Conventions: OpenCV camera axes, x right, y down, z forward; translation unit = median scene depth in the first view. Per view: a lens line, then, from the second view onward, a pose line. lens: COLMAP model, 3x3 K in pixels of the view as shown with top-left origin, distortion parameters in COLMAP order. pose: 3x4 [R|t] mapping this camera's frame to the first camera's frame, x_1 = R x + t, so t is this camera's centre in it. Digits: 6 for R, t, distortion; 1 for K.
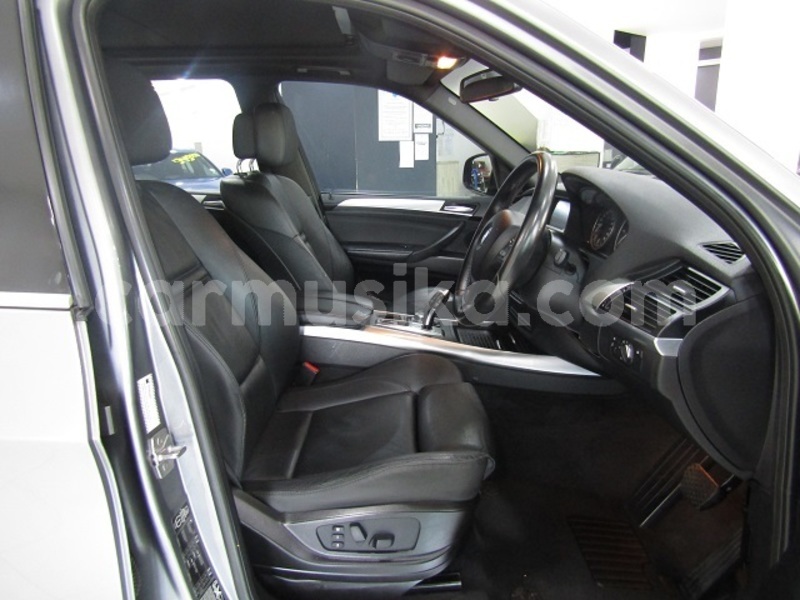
lens RADIAL K [[570.8, 0, 400.0], [0, 570.8, 300.0], [0, 0, 1]] dist [-0.008293, -0.000532]
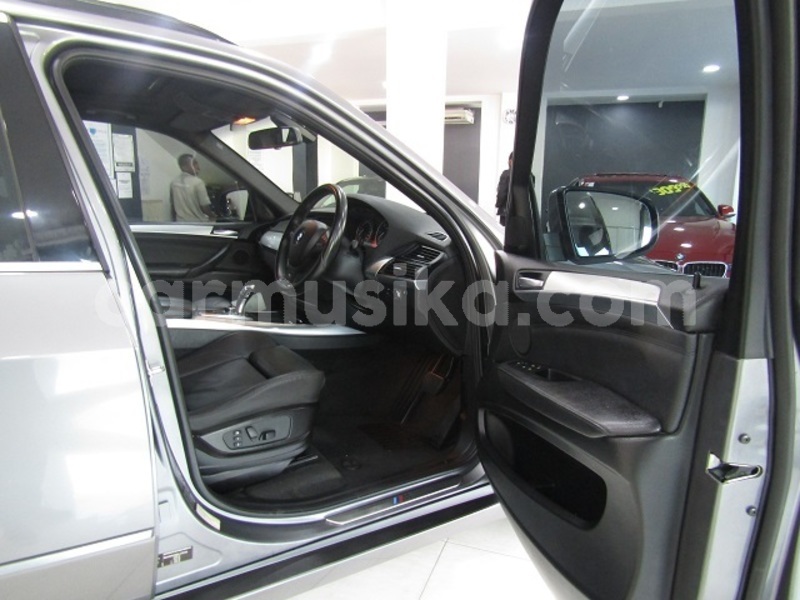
lens RADIAL K [[570.8, 0, 400.0], [0, 570.8, 300.0], [0, 0, 1]] dist [-0.008293, -0.000532]
pose [[0.856315, -0.075349, 0.510927, -0.409204], [0.112546, 0.992749, -0.042221, 0.148497], [-0.504041, 0.093658, 0.858587, -0.430327]]
